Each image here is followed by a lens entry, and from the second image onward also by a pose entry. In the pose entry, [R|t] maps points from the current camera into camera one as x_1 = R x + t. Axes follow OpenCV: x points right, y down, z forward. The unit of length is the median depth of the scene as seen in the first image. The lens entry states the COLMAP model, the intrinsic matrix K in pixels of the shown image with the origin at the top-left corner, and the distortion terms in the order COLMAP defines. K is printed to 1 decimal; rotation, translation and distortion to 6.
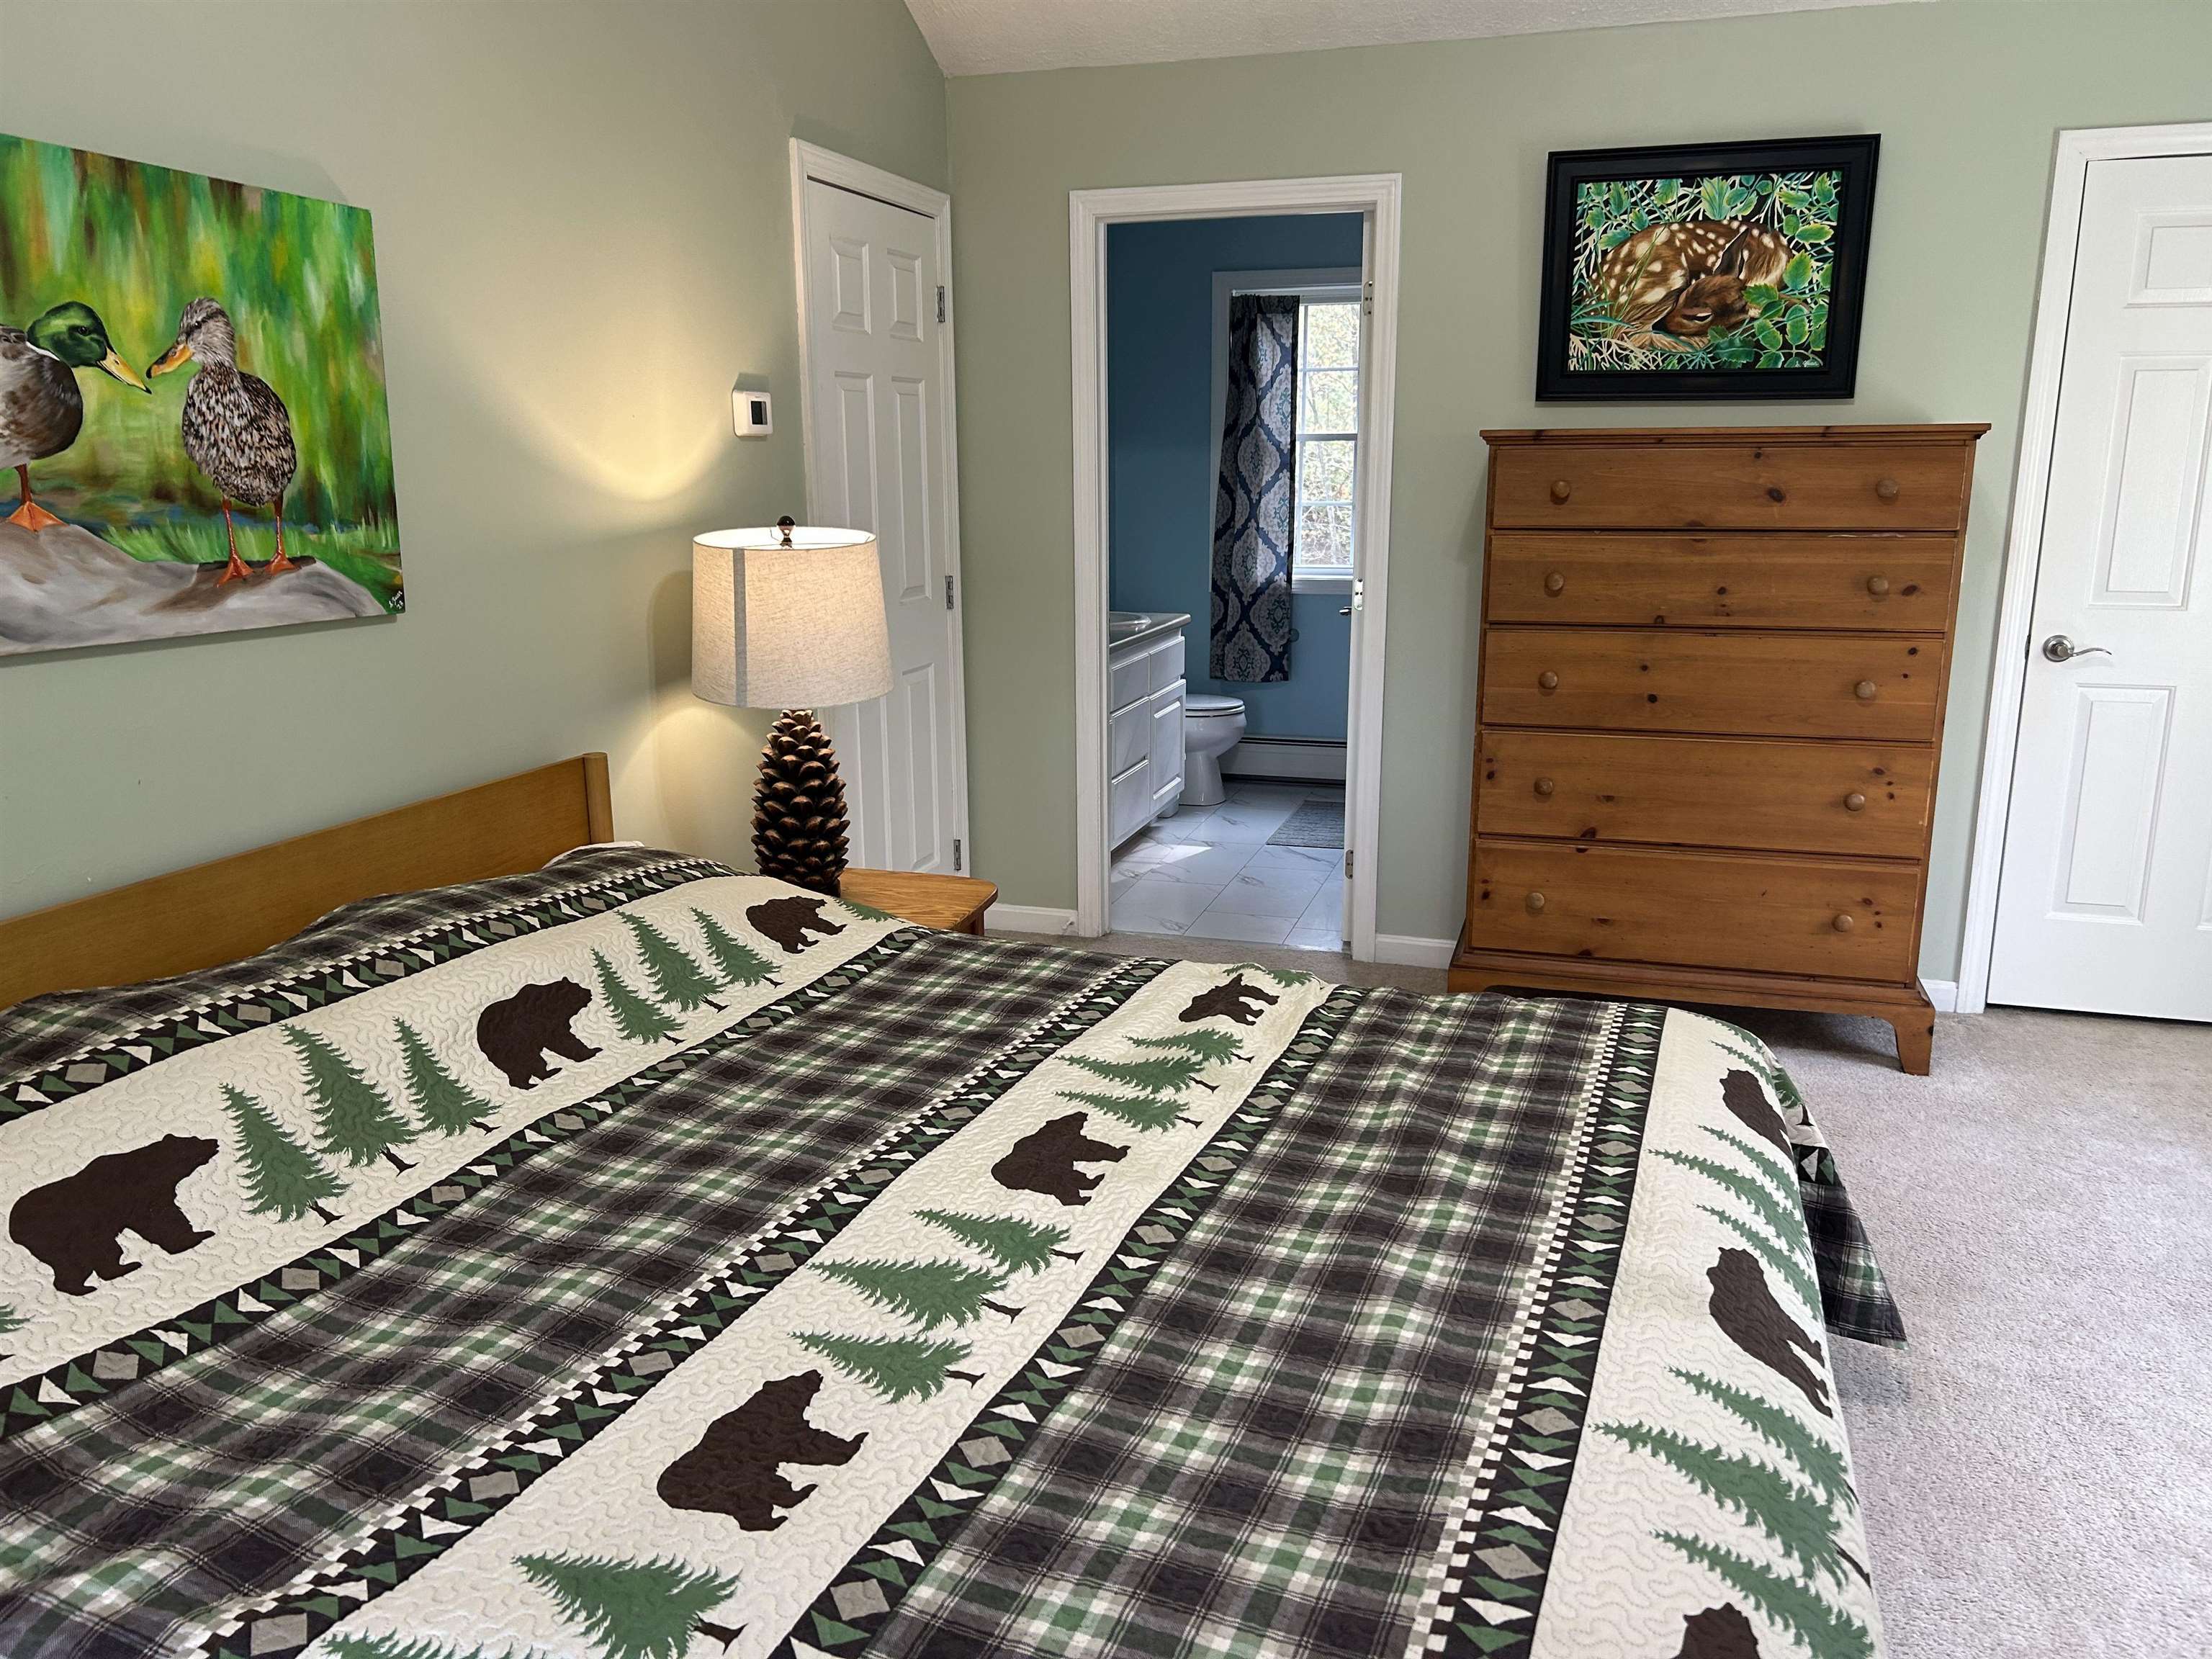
lens RADIAL K [[1653.1, 0, 1104.4], [0, 1653.1, 813.7], [0, 0, 1]] dist [0.080717, -0.090520]
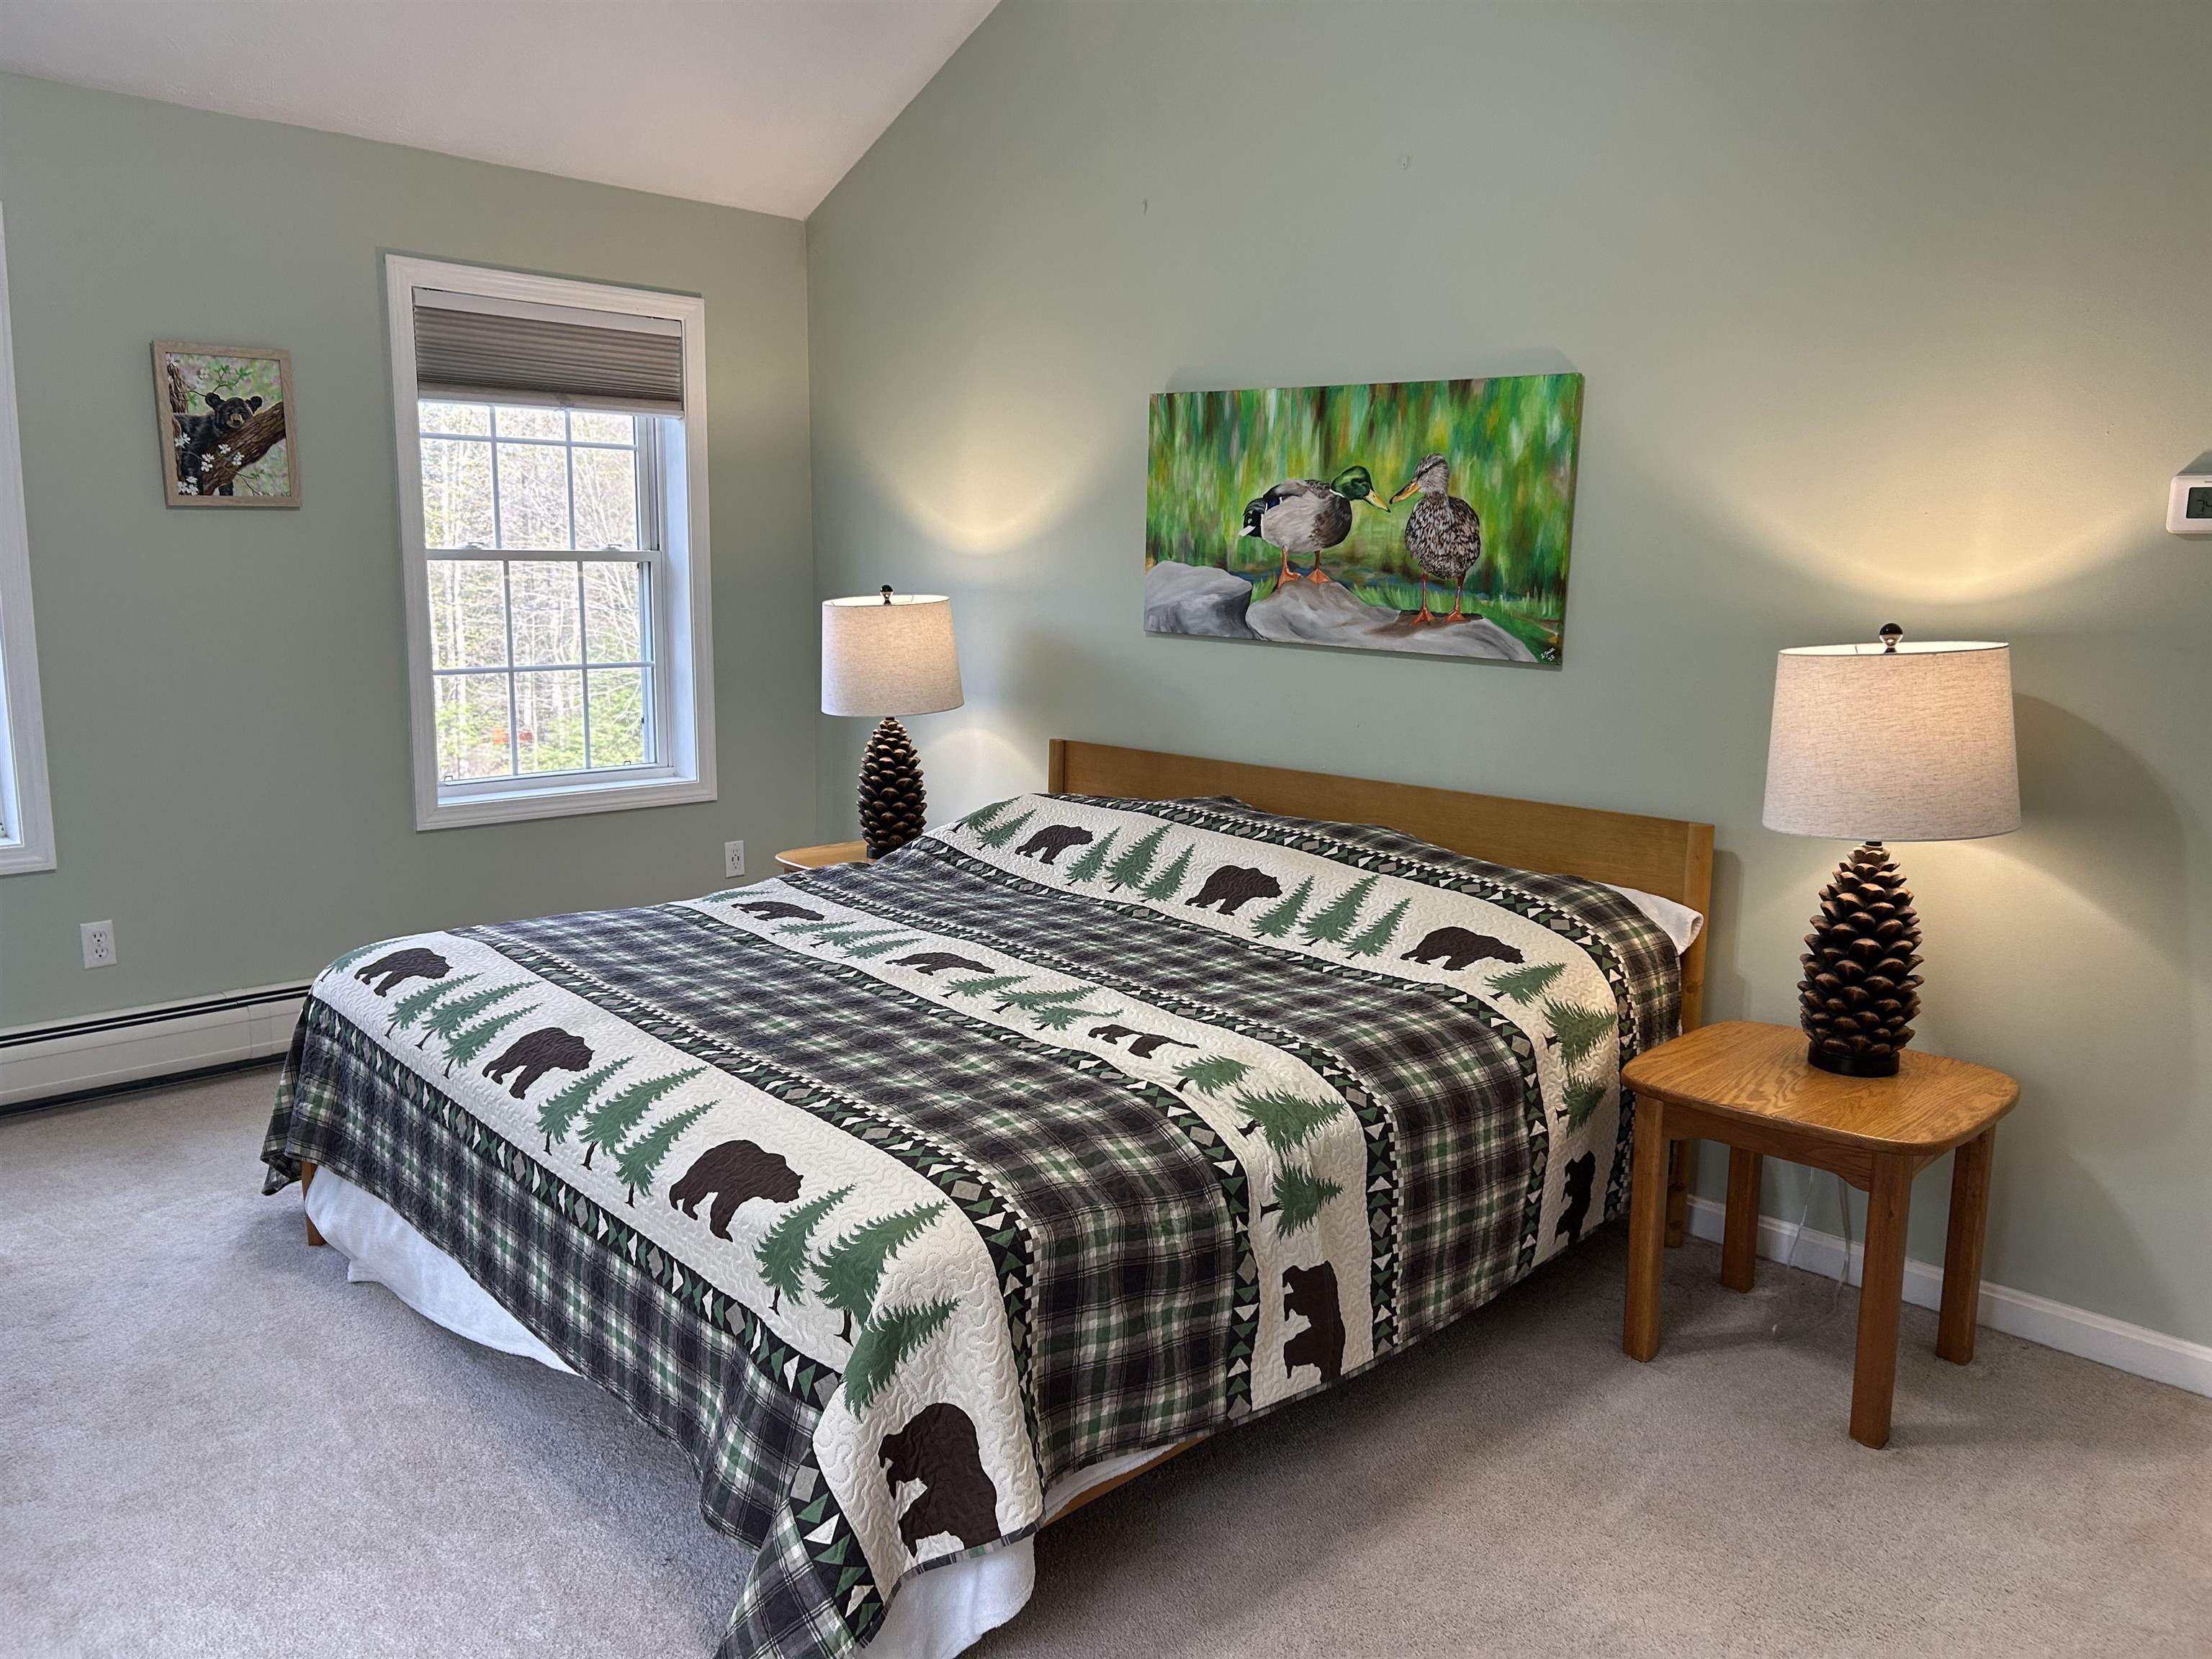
lens RADIAL K [[1674.1, 0, 1061.4], [0, 1674.1, 824.8], [0, 0, 1]] dist [0.050261, -0.095442]
pose [[-0.477063, 0.147353, -0.866428, 1.111111], [-0.194490, 0.943702, 0.267583, -0.325609], [0.857079, 0.296166, -0.421546, 1.458242]]
